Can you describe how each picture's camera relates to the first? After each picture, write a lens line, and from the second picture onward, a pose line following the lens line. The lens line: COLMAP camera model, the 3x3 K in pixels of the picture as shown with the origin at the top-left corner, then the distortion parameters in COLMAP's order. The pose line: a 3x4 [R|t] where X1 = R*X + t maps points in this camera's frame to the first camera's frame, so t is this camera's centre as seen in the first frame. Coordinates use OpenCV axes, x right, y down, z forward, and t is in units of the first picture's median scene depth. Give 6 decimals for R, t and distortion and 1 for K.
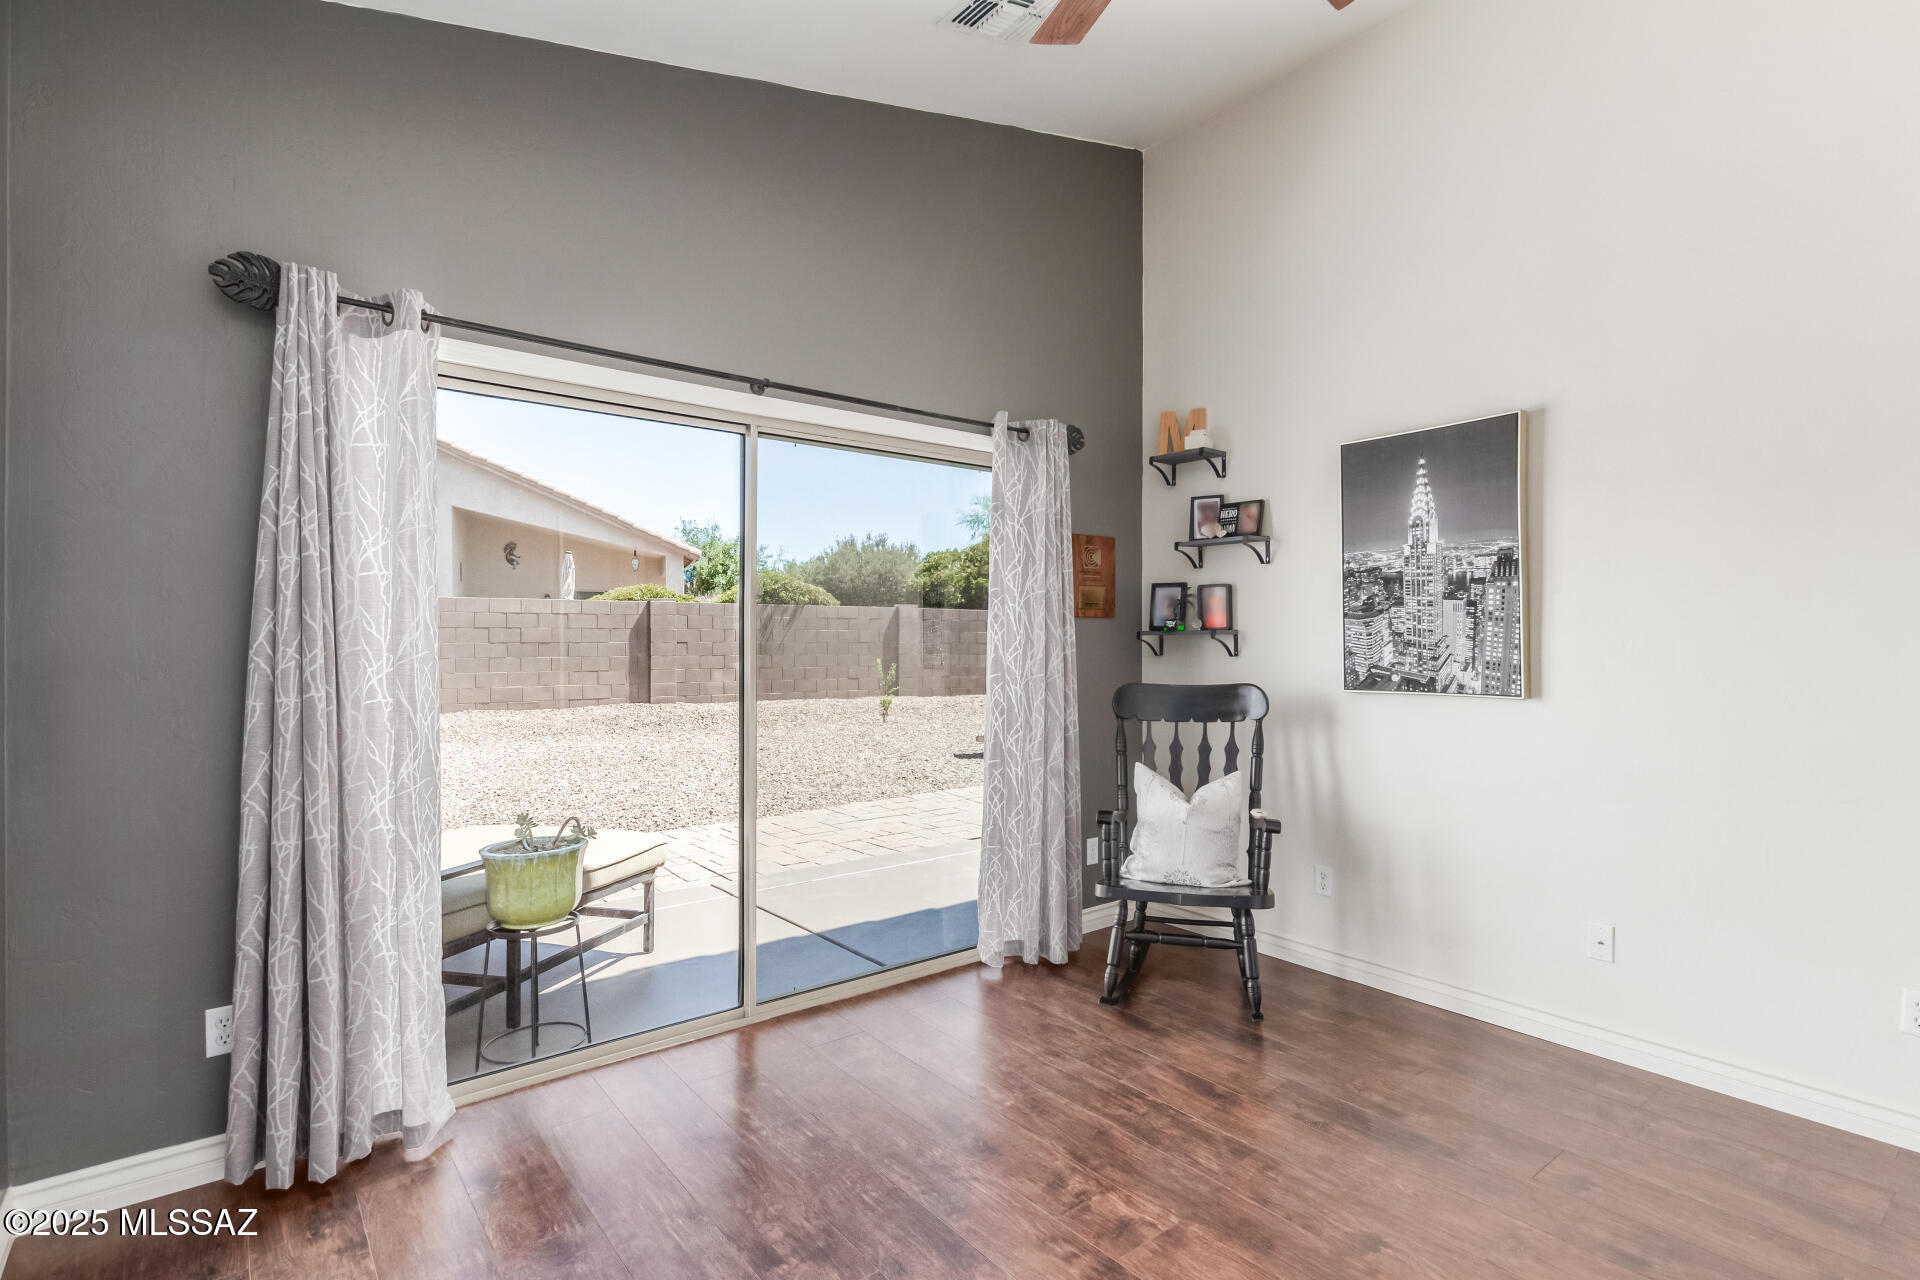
lens RADIAL K [[950.4, 0, 963.9], [0, 950.4, 647.3], [0, 0, 1]] dist [0.022265, -0.007176]
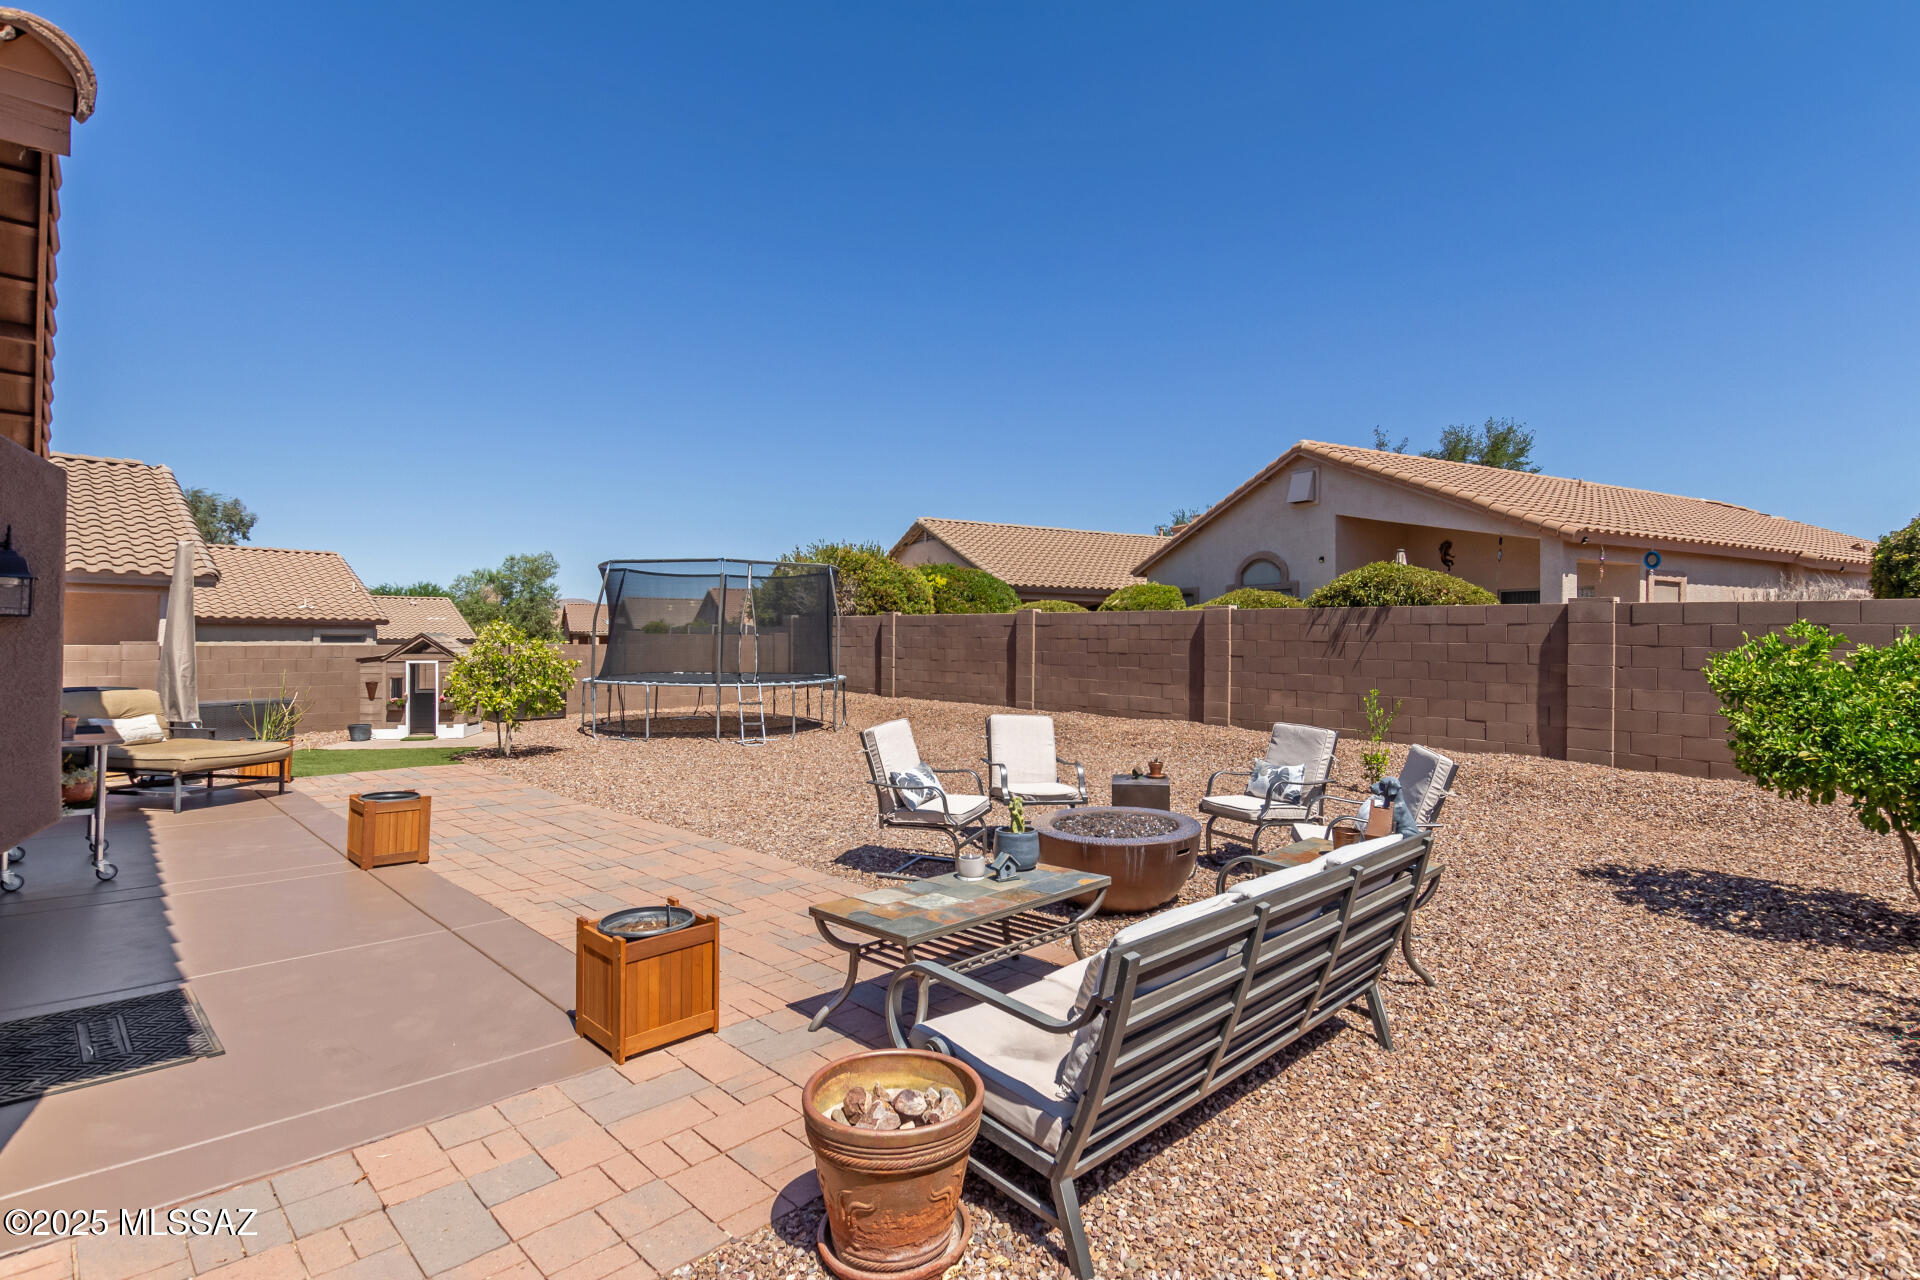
lens RADIAL K [[950.4, 0, 977.6], [0, 950.4, 620.9], [0, 0, 1]] dist [0.022265, -0.007176]
pose [[0.093543, -0.014881, -0.995504, 0.474244], [-0.015727, 0.999741, -0.016422, -0.016908], [0.995491, 0.017192, 0.093285, 0.609990]]
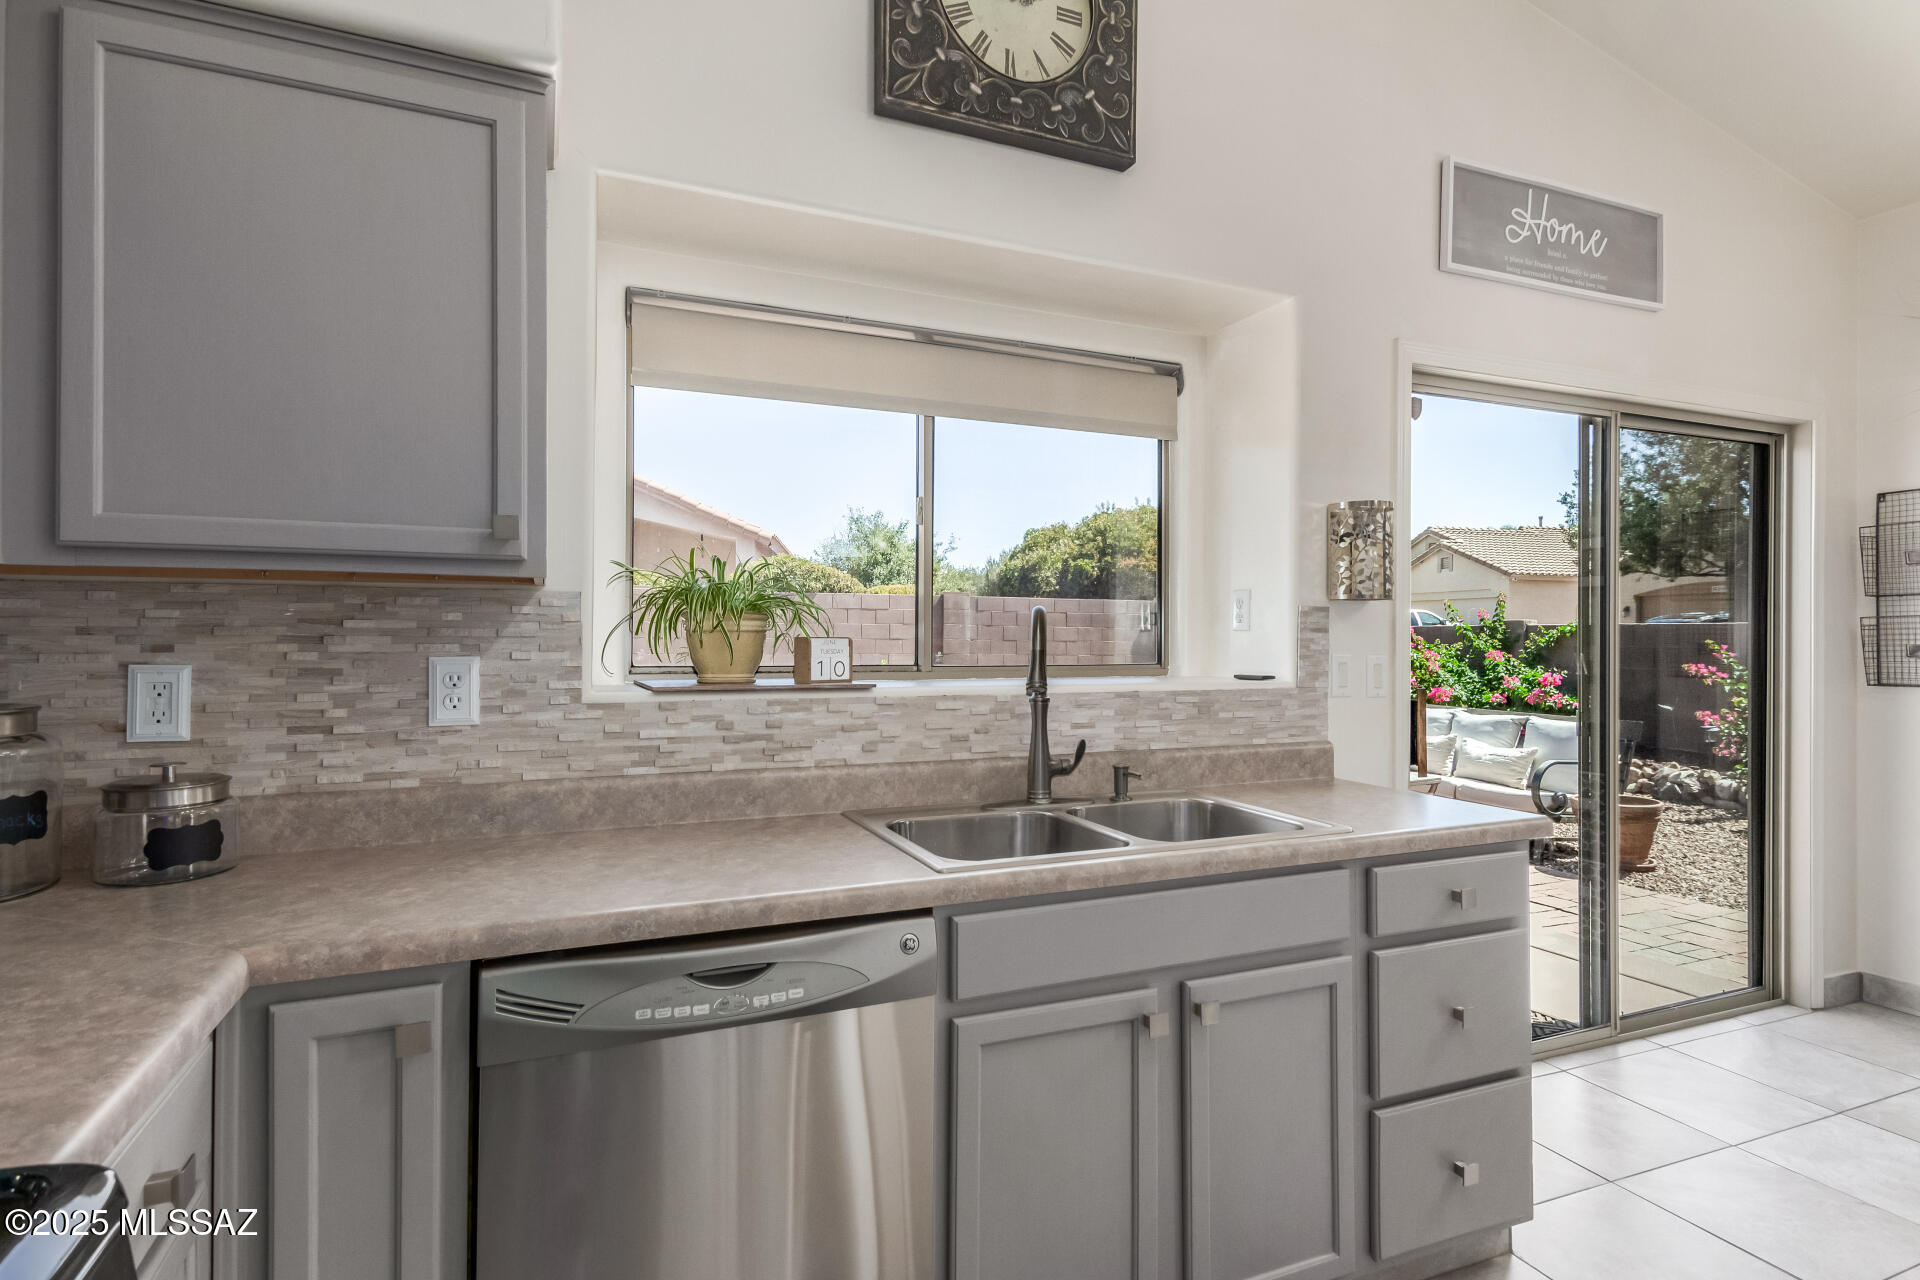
lens RADIAL K [[1012.5, 0, 966.7], [0, 1012.5, 646.6], [0, 0, 1]] dist [0.006388, 0.000872]
pose [[0.963032, 0.007930, -0.269270, 0.183354], [-0.008070, 0.999967, 0.000587, 0.000670], [0.269266, 0.001608, 0.963065, 0.193451]]
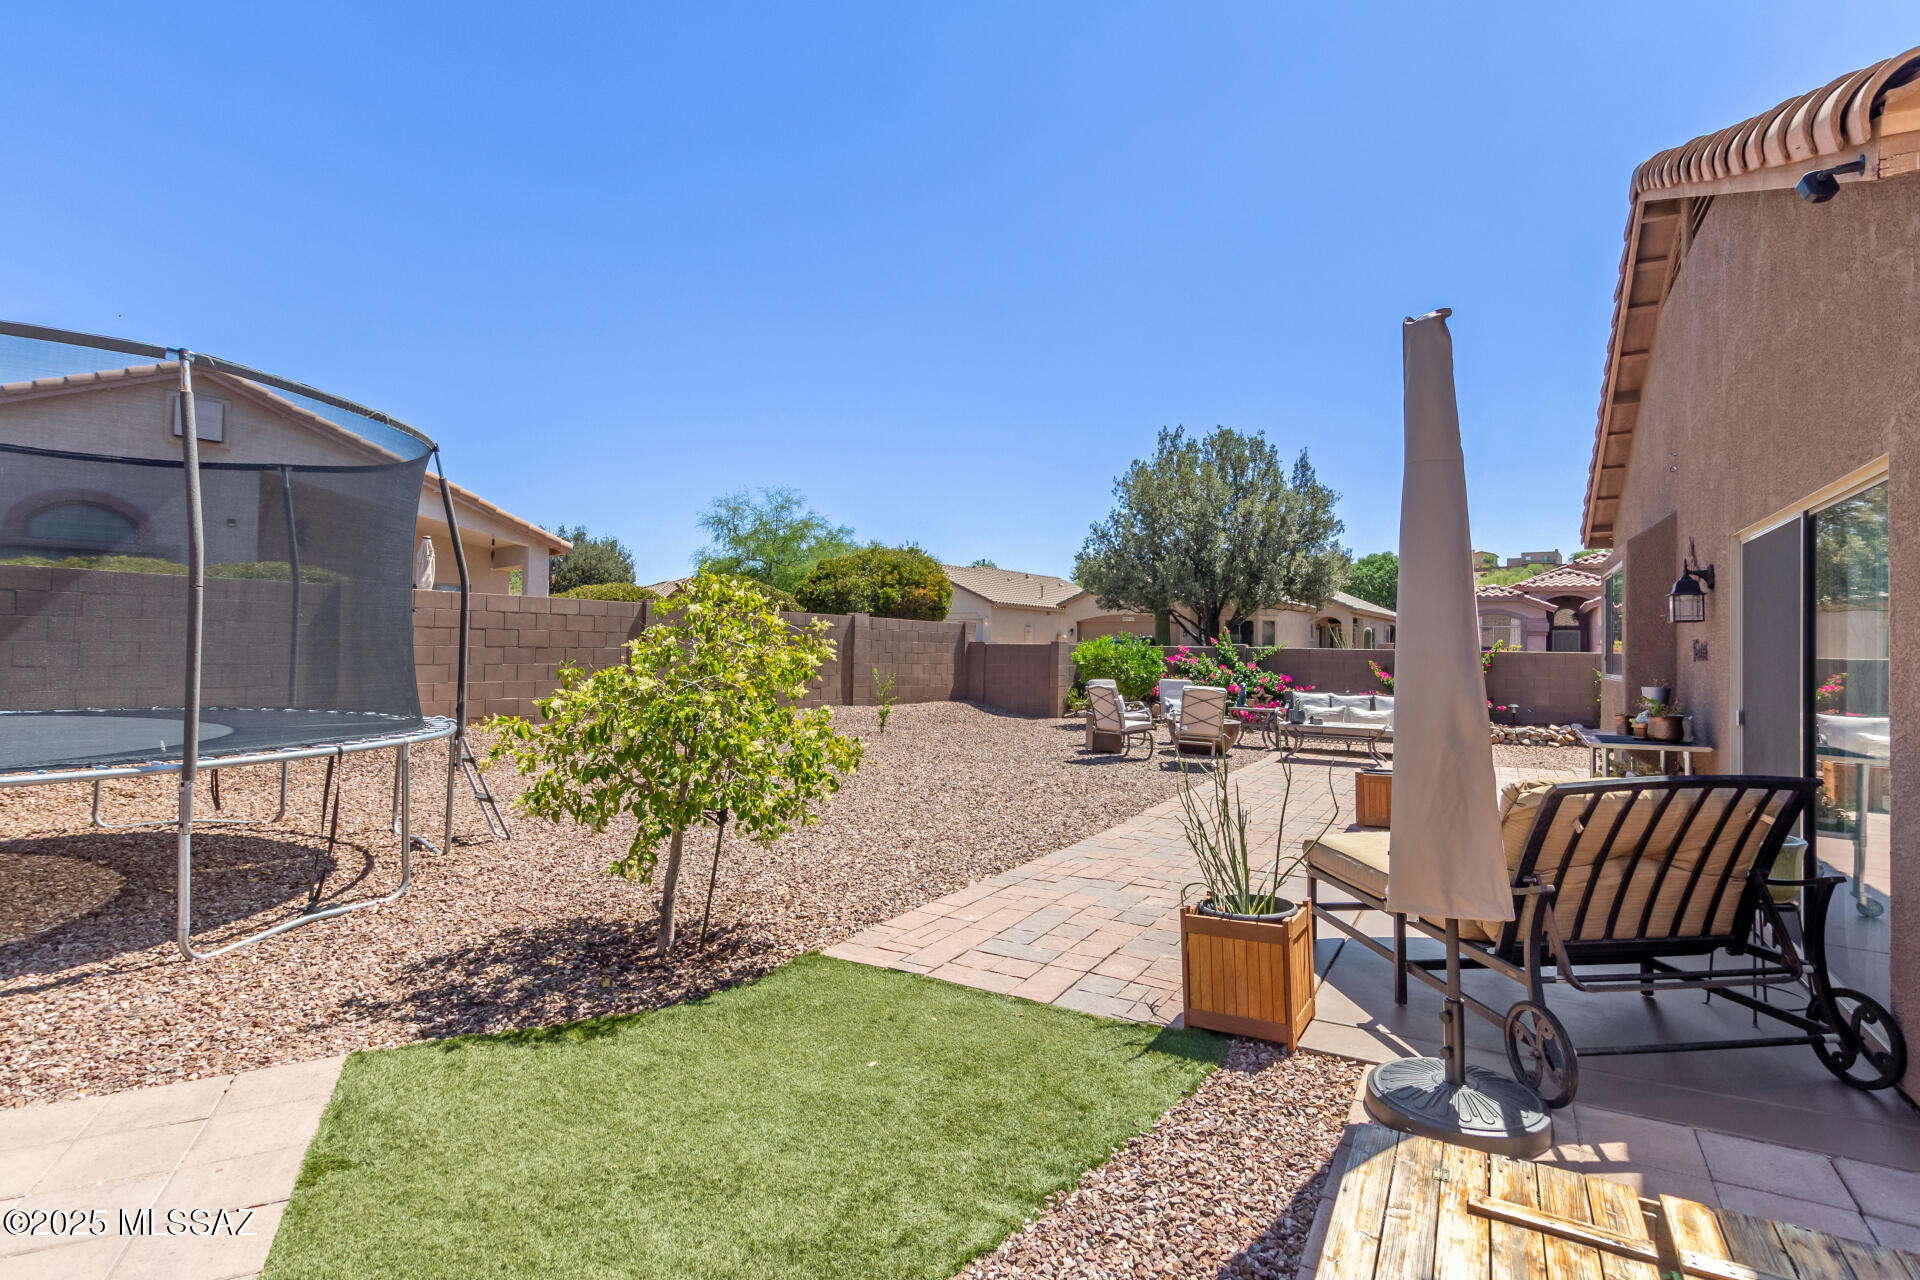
lens RADIAL K [[950.4, 0, 990.9], [0, 950.4, 628.7], [0, 0, 1]] dist [0.022265, -0.007176]
pose [[0.923322, 0.023834, 0.383286, -0.315451], [-0.013242, 0.999455, -0.030250, -0.000390], [-0.383798, 0.022855, 0.923134, 0.034517]]
